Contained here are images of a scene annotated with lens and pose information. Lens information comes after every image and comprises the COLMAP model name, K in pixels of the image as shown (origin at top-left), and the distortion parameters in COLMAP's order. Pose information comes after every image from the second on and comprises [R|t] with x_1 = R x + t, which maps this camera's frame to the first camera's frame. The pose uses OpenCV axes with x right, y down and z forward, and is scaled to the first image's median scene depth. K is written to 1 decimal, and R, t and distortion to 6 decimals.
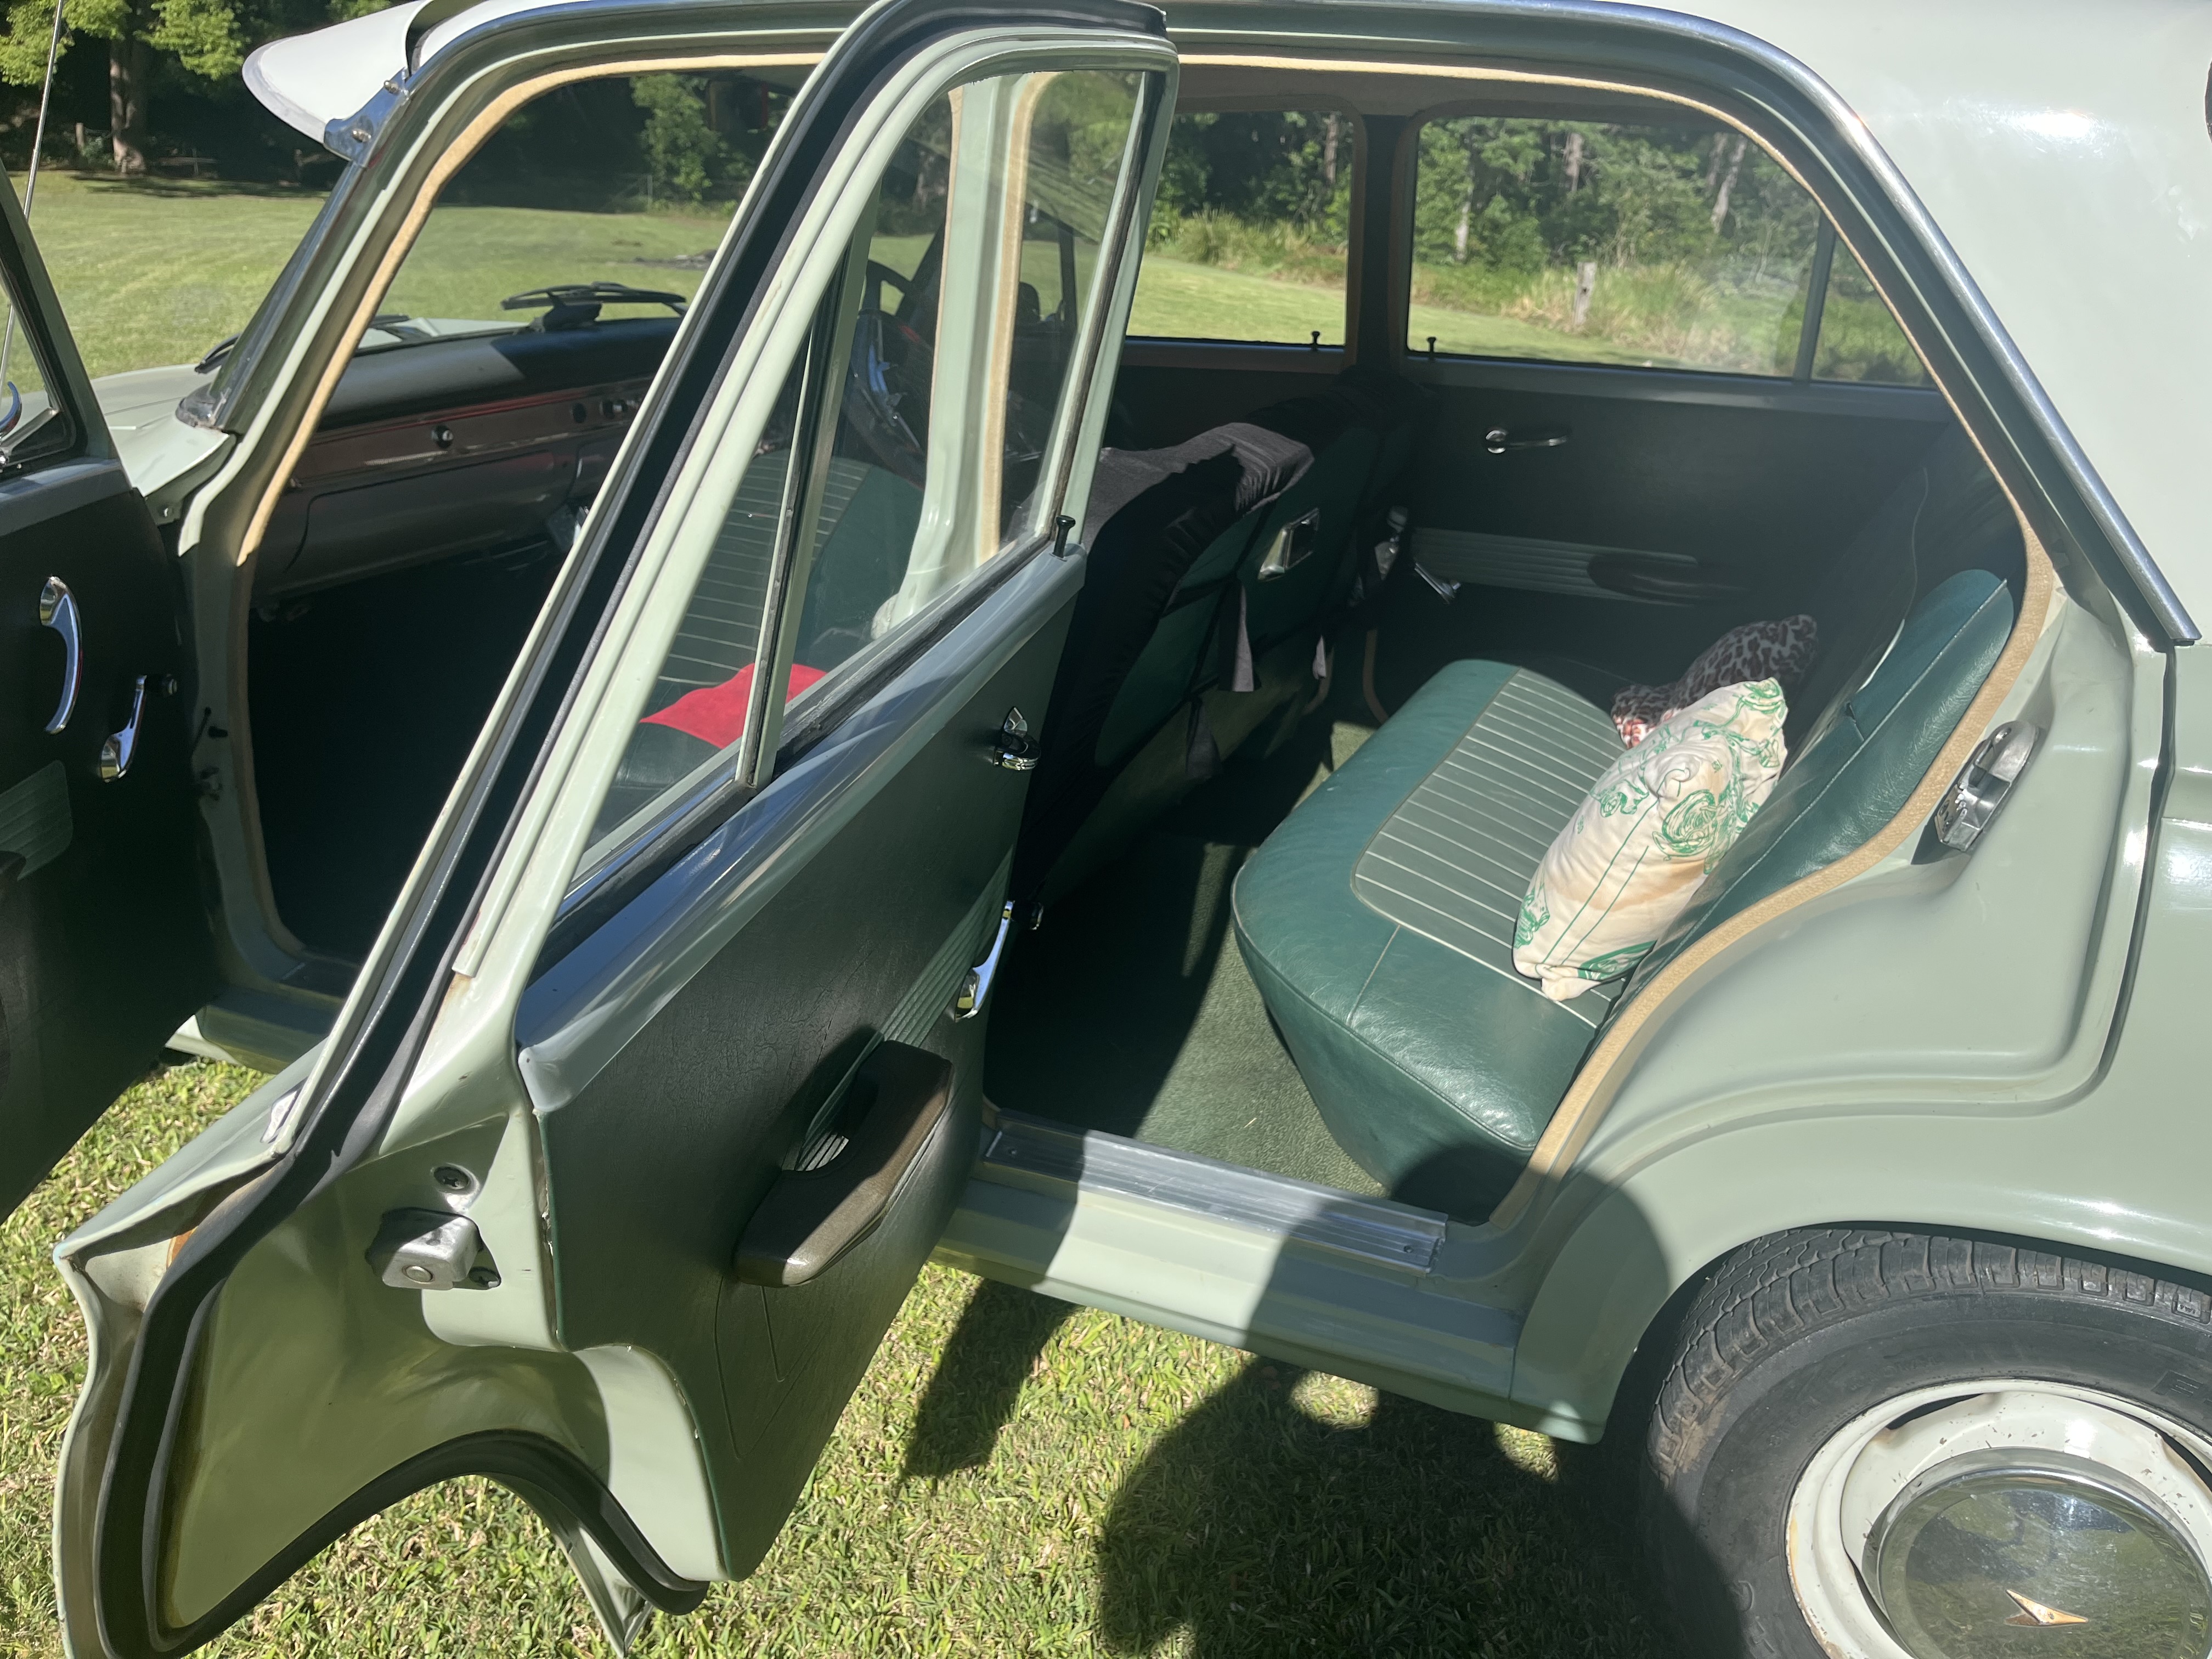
lens RADIAL K [[1655.6, 0, 1114.2], [0, 1655.6, 821.8], [0, 0, 1]] dist [-0.007037, -0.013213]
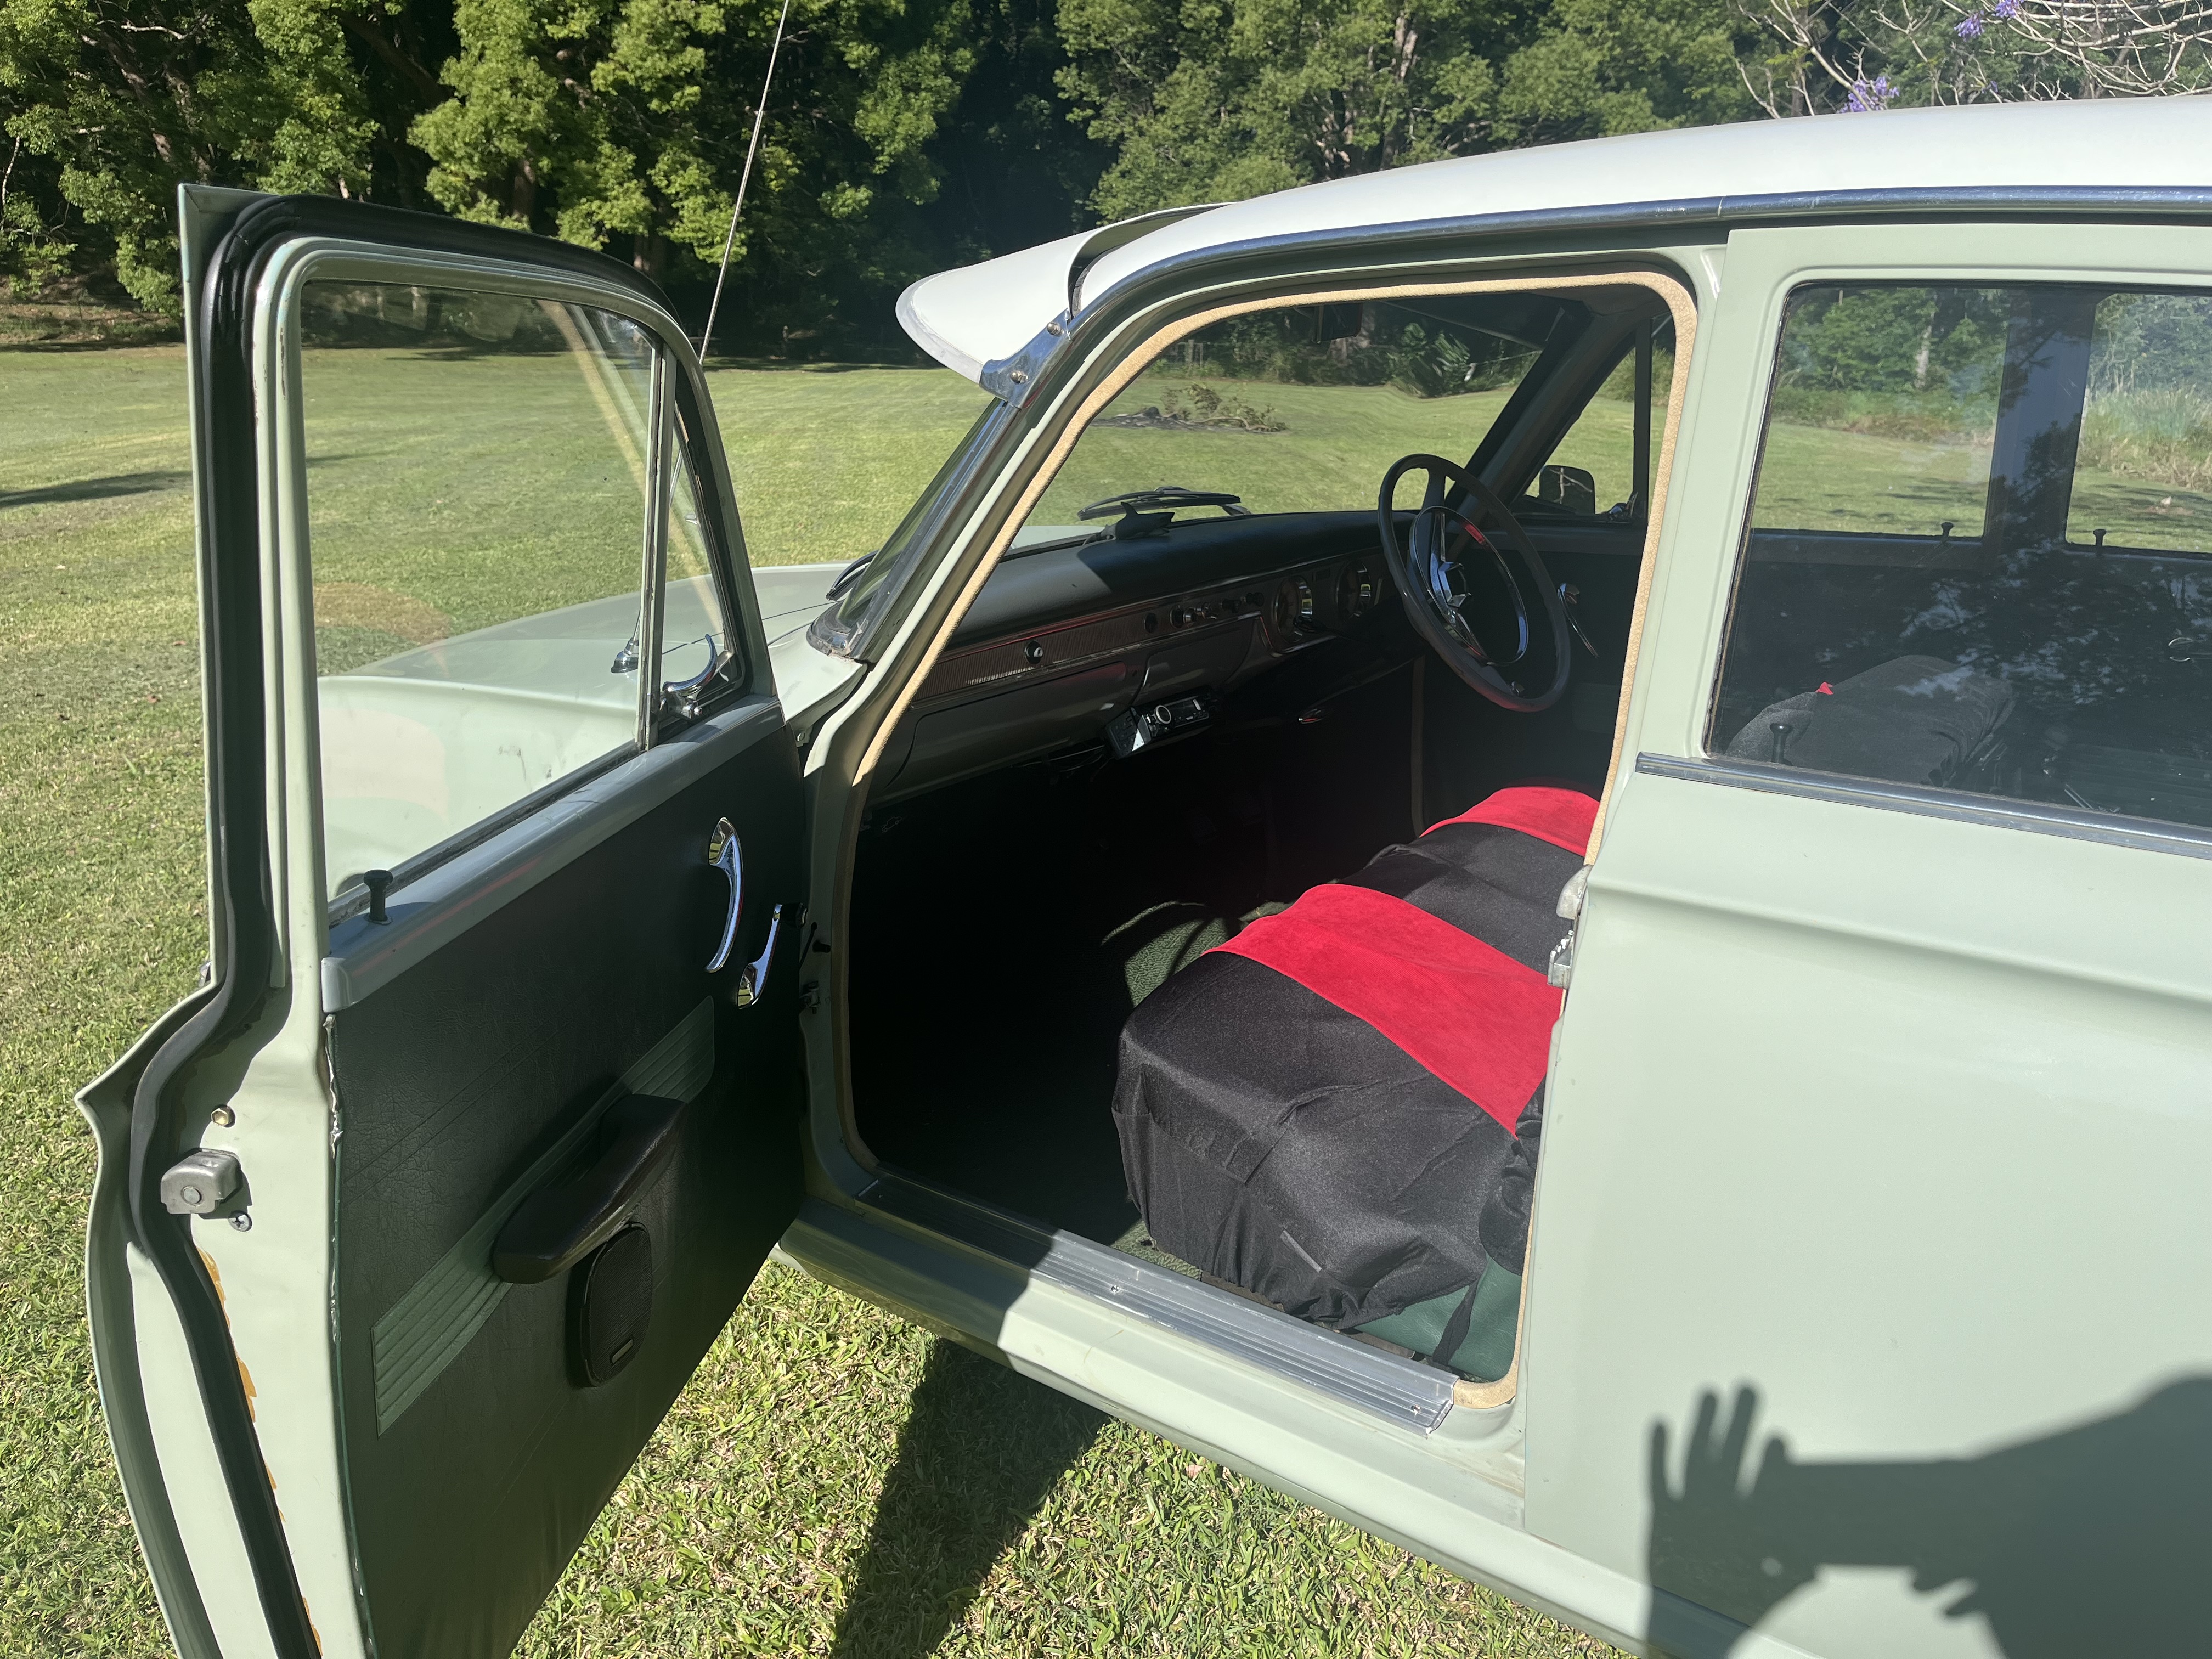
lens RADIAL K [[1649.1, 0, 1106.0], [0, 1649.1, 829.5], [0, 0, 1]] dist [0.099786, -0.182382]
pose [[0.968255, 0.032035, -0.247903, -0.127519], [-0.051923, 0.995897, -0.074109, -0.061602], [0.244512, 0.084628, 0.965946, 0.056007]]
